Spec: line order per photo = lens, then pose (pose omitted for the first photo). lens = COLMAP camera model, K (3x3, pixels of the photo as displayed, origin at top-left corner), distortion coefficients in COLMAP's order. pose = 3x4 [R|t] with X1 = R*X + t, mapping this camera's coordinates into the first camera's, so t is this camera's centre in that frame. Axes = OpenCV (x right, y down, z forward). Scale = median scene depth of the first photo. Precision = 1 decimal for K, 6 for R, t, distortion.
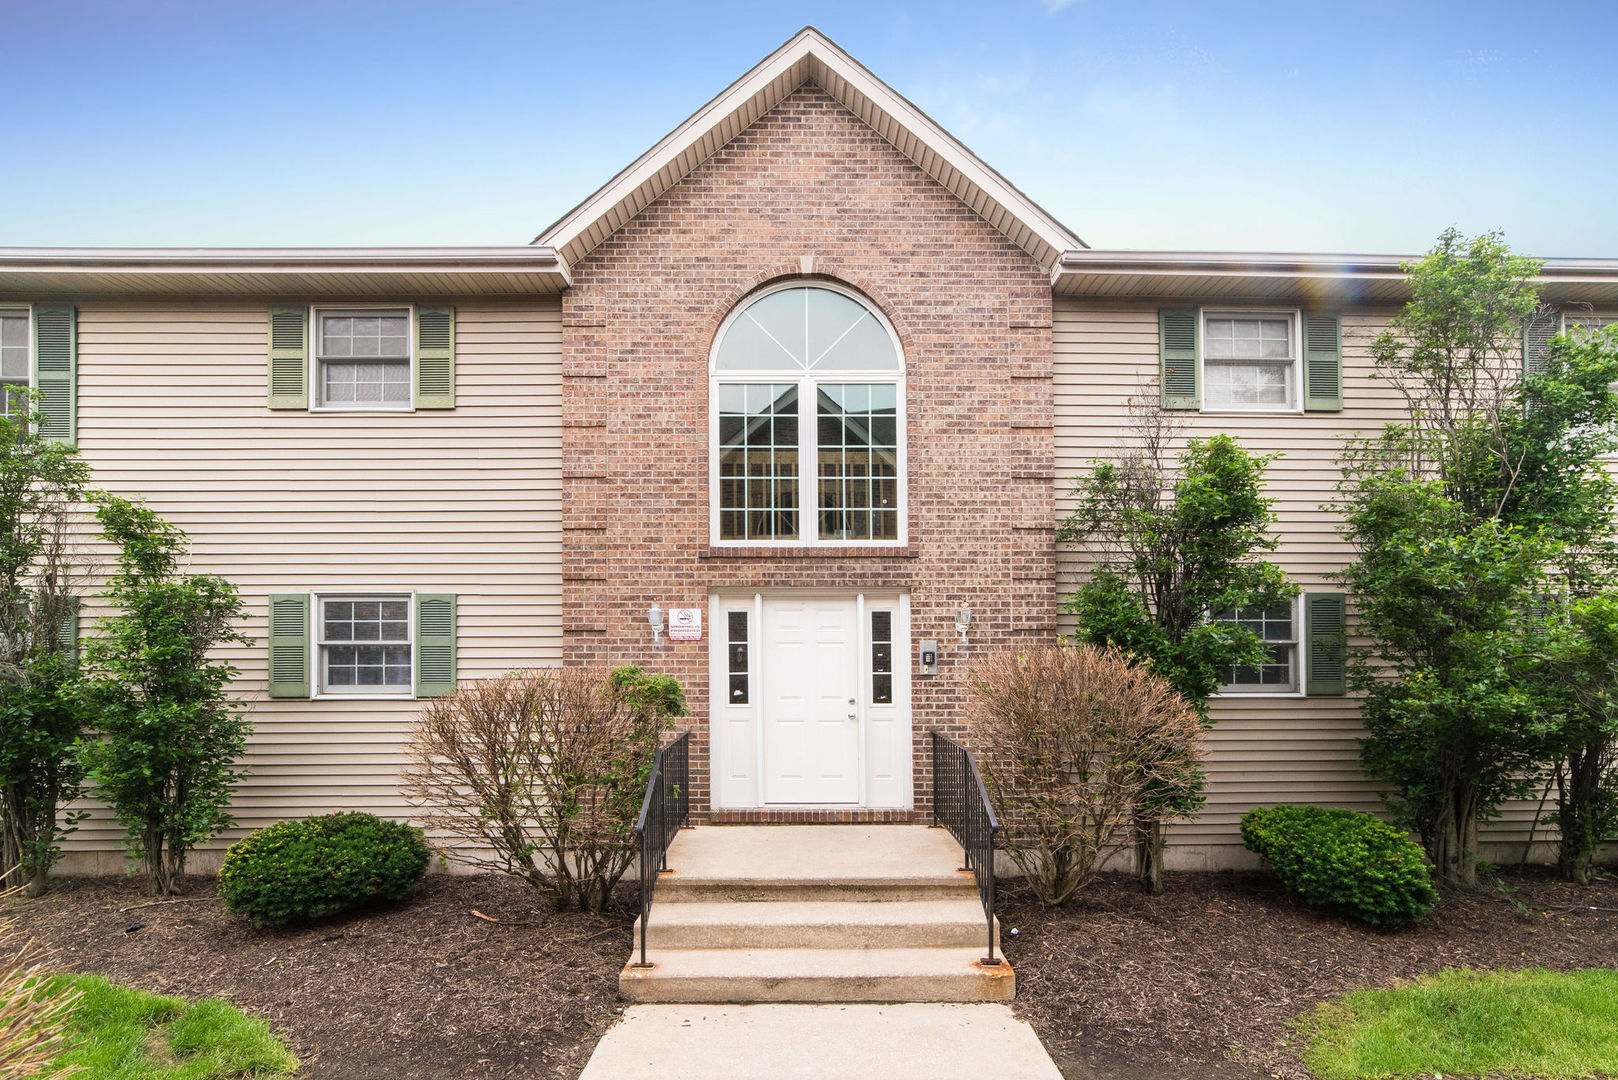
lens RADIAL K [[672.7, 0, 795.6], [0, 672.7, 652.9], [0, 0, 1]] dist [-0.003248, 0.000649]
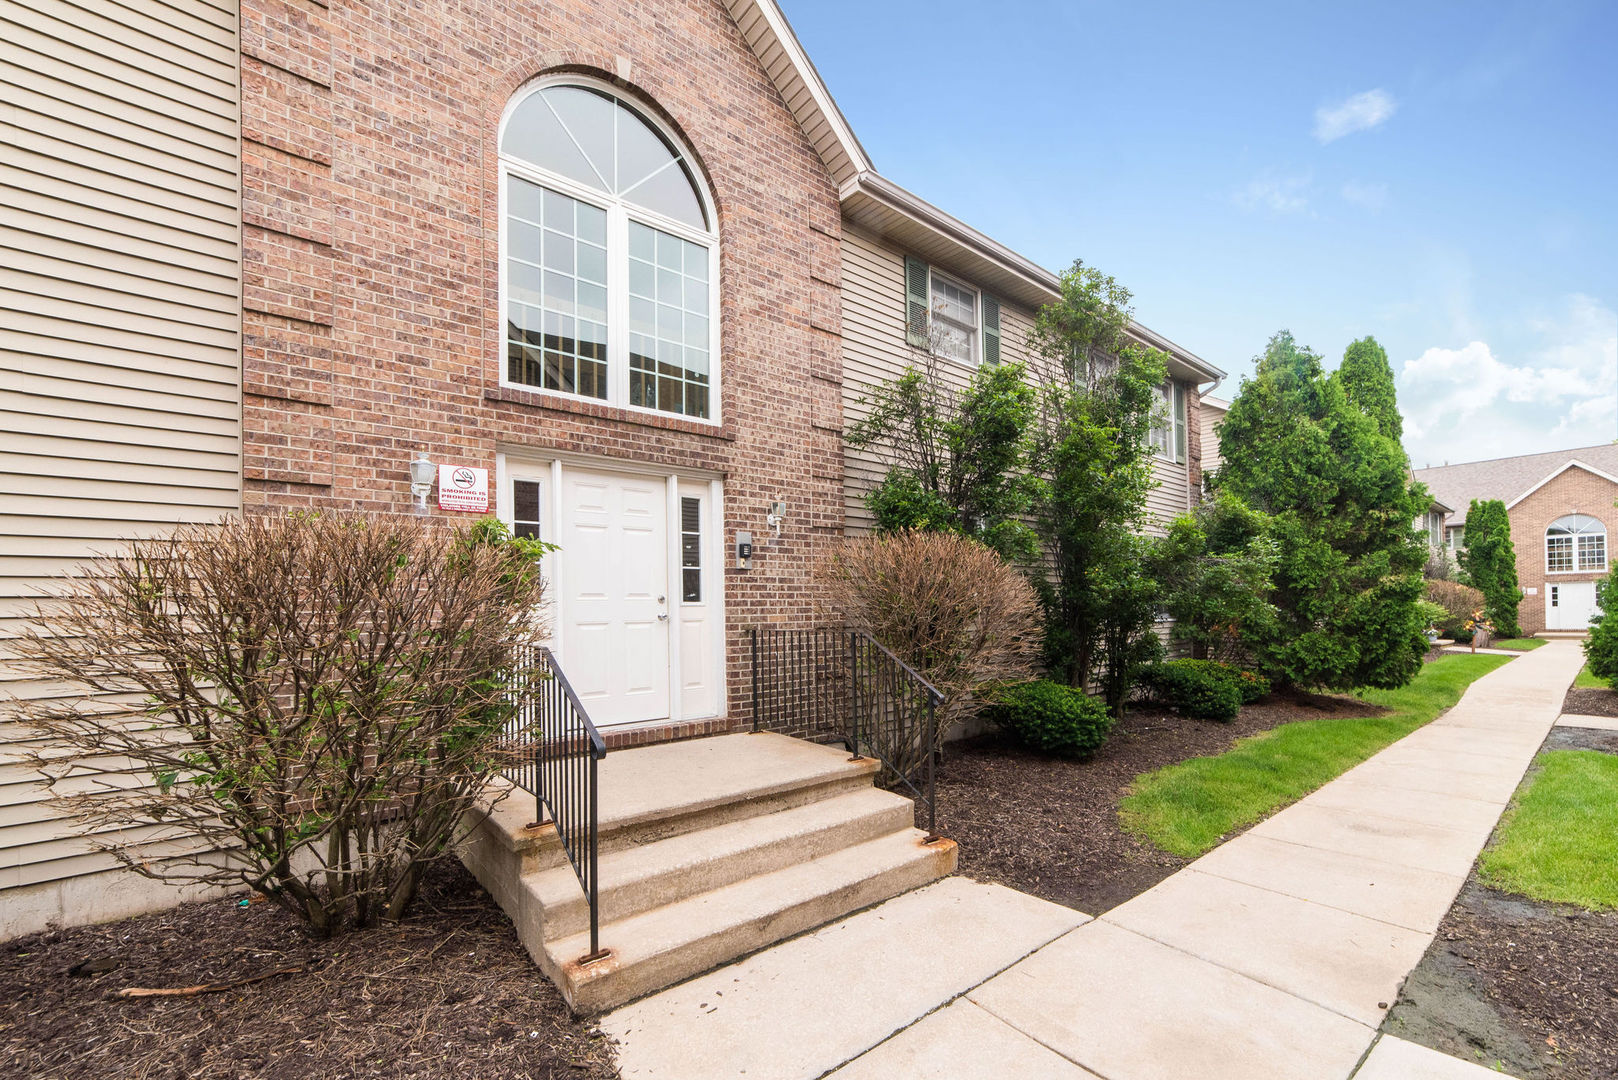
lens RADIAL K [[672.7, 0, 823.7], [0, 672.7, 580.2], [0, 0, 1]] dist [-0.003248, 0.000649]
pose [[0.790092, 0.008670, 0.612927, -0.289537], [0.000278, 0.999895, -0.014502, 0.062459], [-0.612988, 0.011628, 0.790006, 0.205206]]
